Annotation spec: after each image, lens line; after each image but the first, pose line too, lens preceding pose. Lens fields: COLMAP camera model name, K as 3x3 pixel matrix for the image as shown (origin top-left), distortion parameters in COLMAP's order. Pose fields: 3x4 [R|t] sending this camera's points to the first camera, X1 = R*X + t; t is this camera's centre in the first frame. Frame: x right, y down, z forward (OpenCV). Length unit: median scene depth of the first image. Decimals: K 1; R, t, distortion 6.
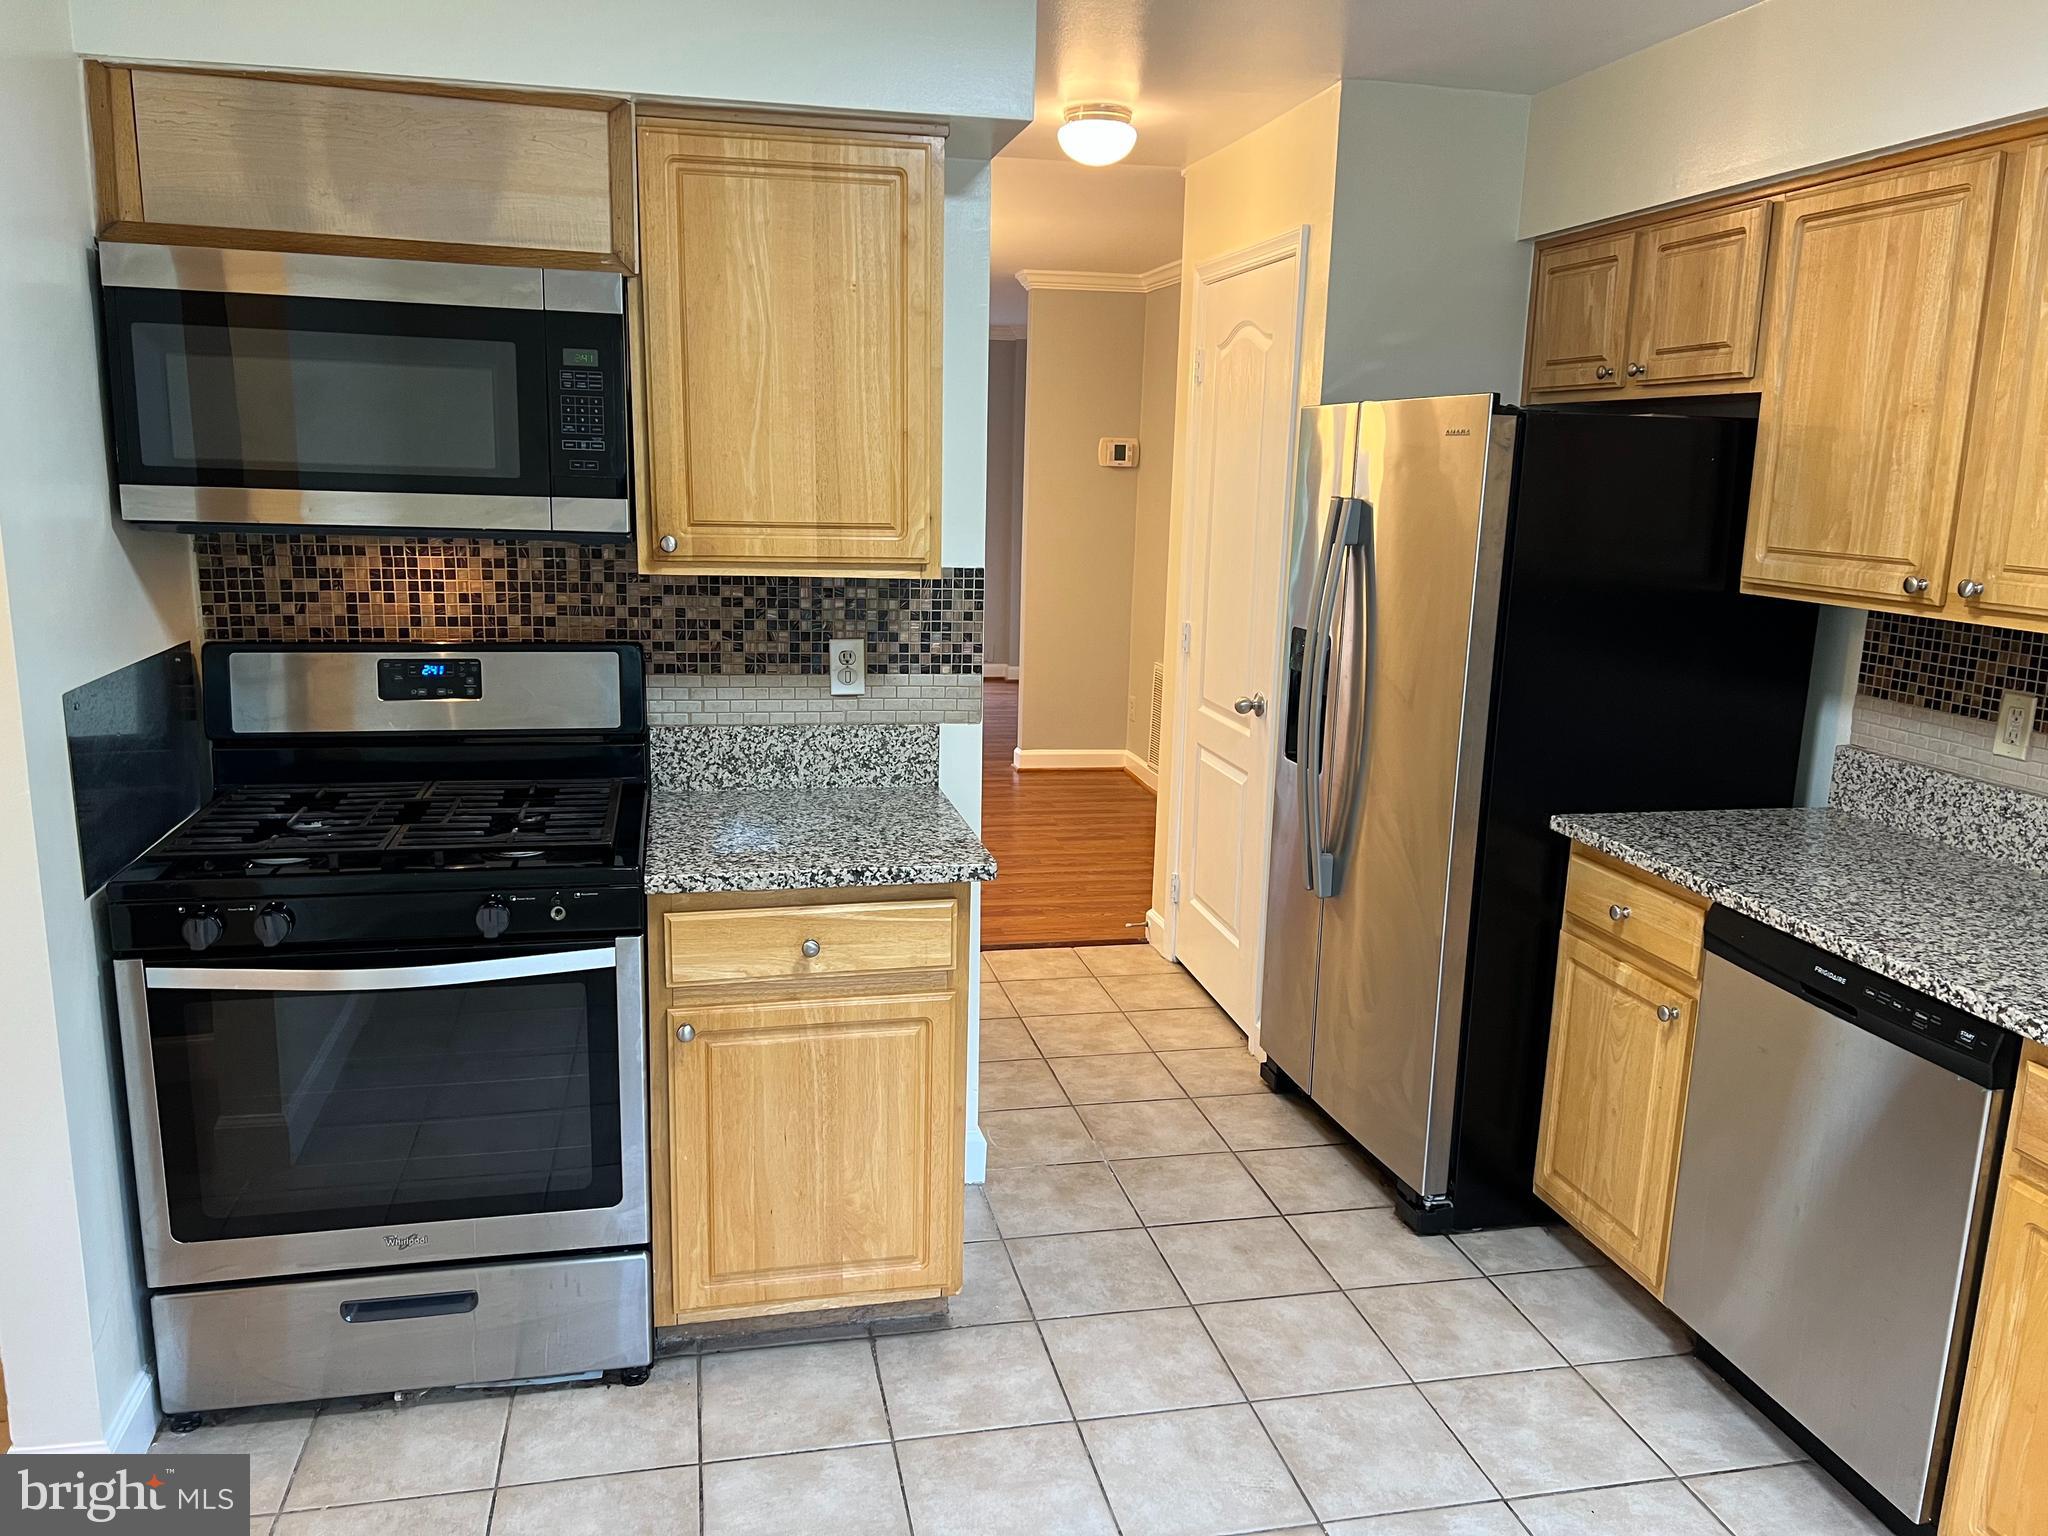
lens RADIAL K [[1531.3, 0, 1016.7], [0, 1531.3, 778.5], [0, 0, 1]] dist [0.076033, -0.088860]
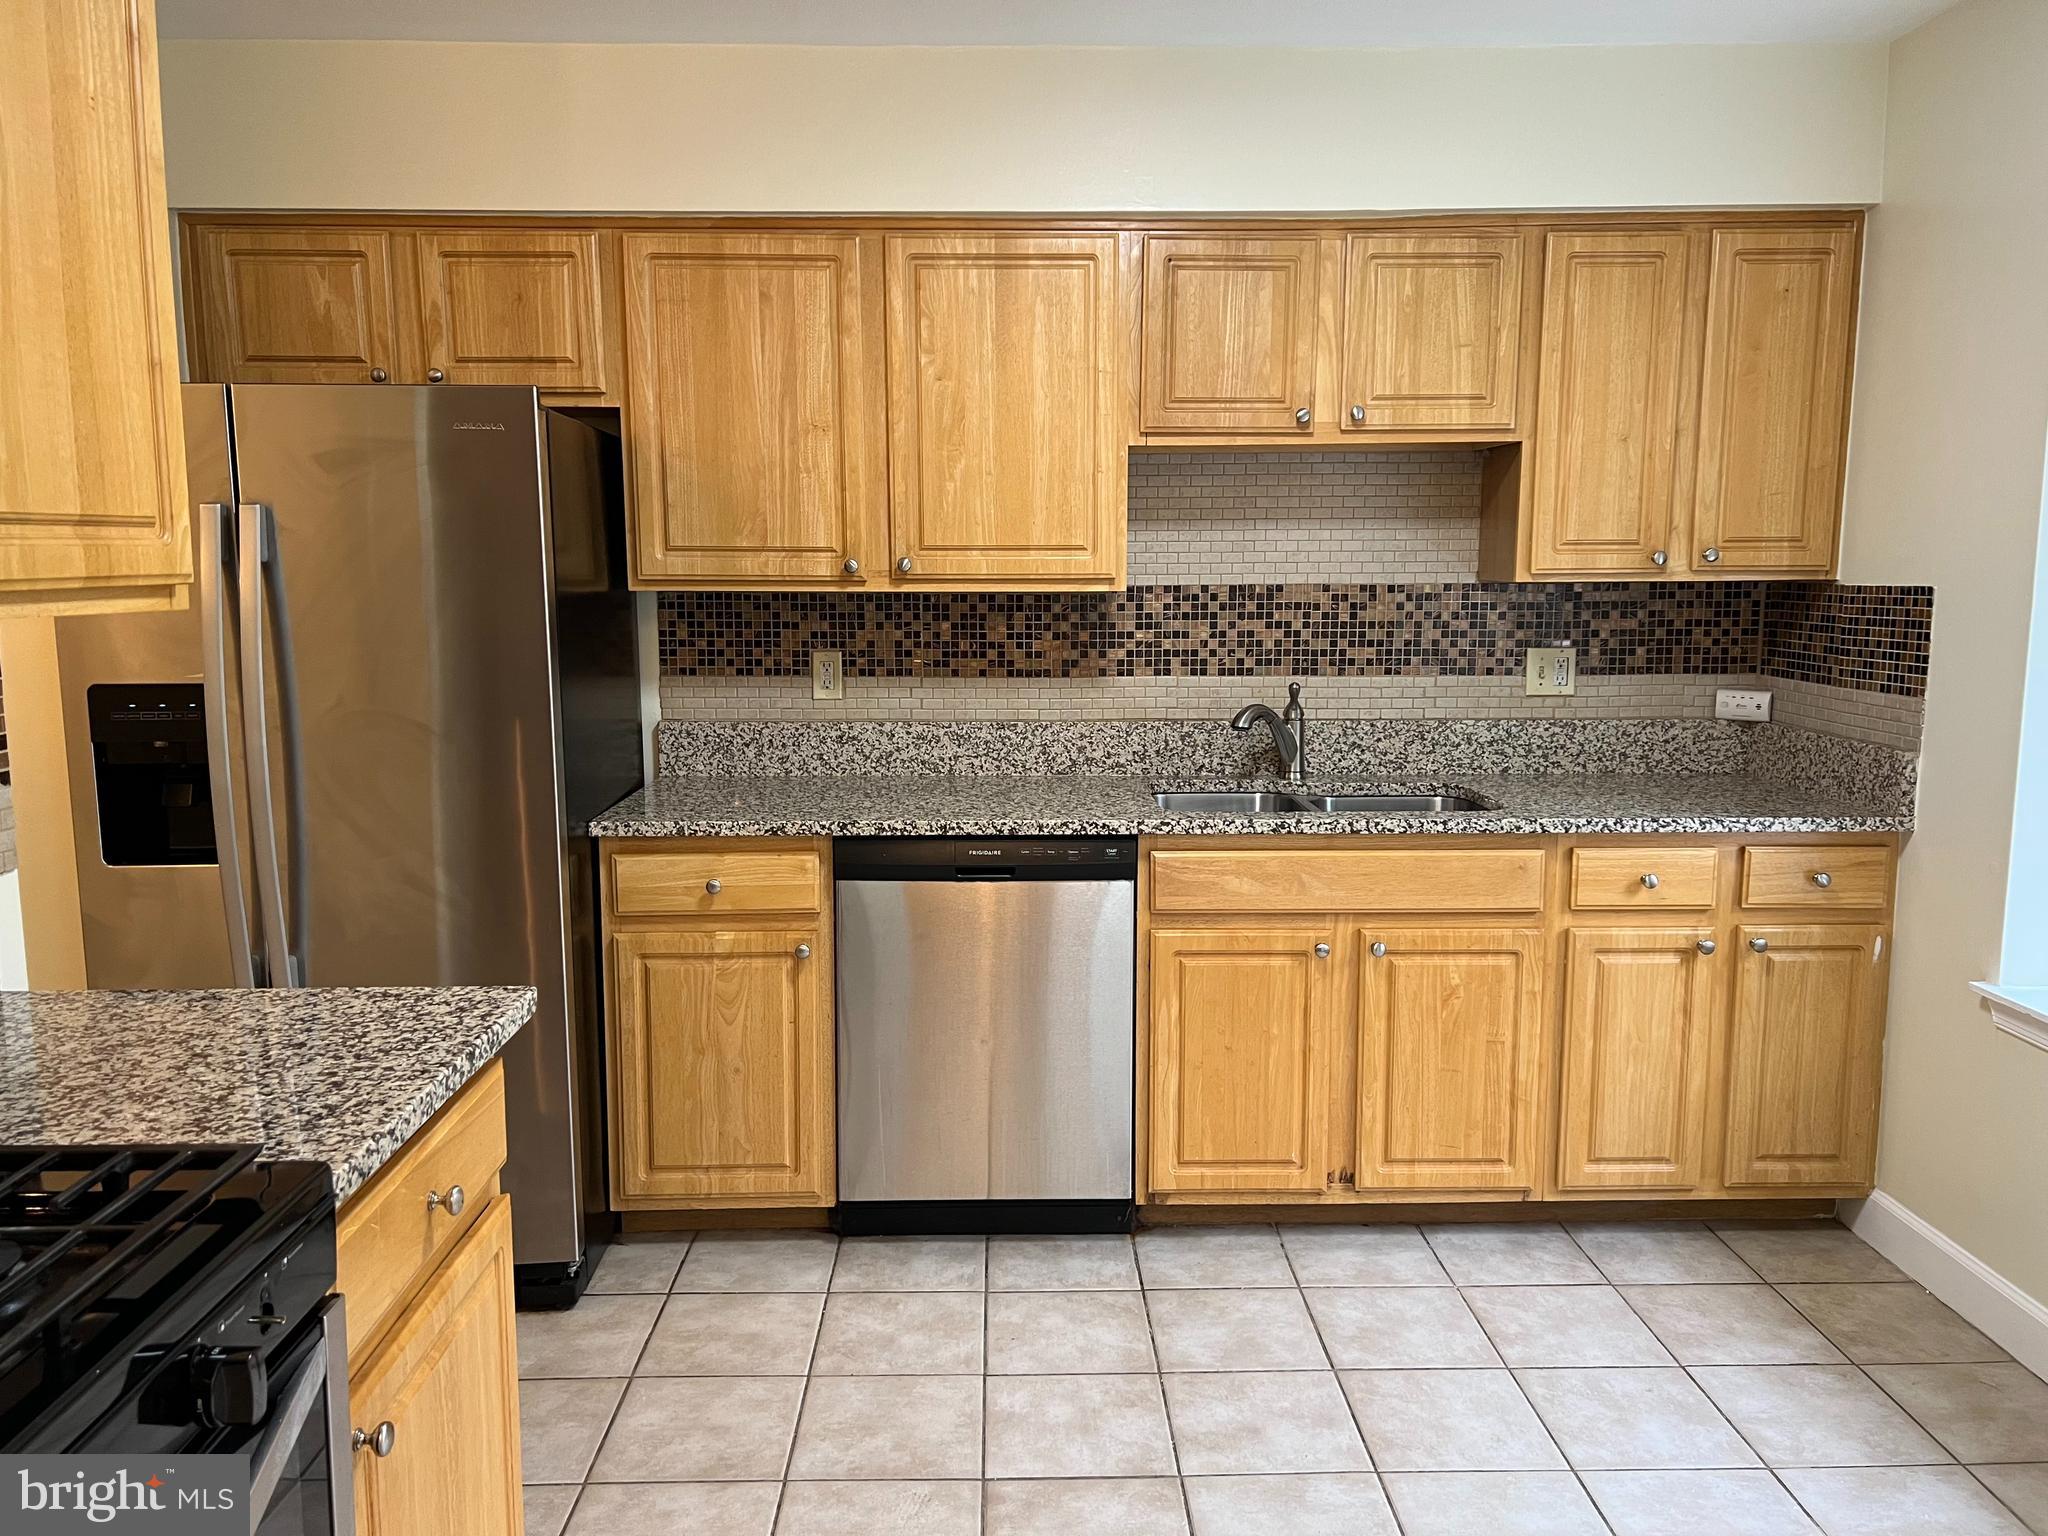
lens RADIAL K [[1531.3, 0, 1035.8], [0, 1531.3, 770.7], [0, 0, 1]] dist [0.076033, -0.088860]
pose [[0.191161, -0.159552, 0.968504, -0.583680], [0.207457, 0.970978, 0.119012, -0.070826], [-0.959385, 0.178173, 0.218714, 0.544754]]
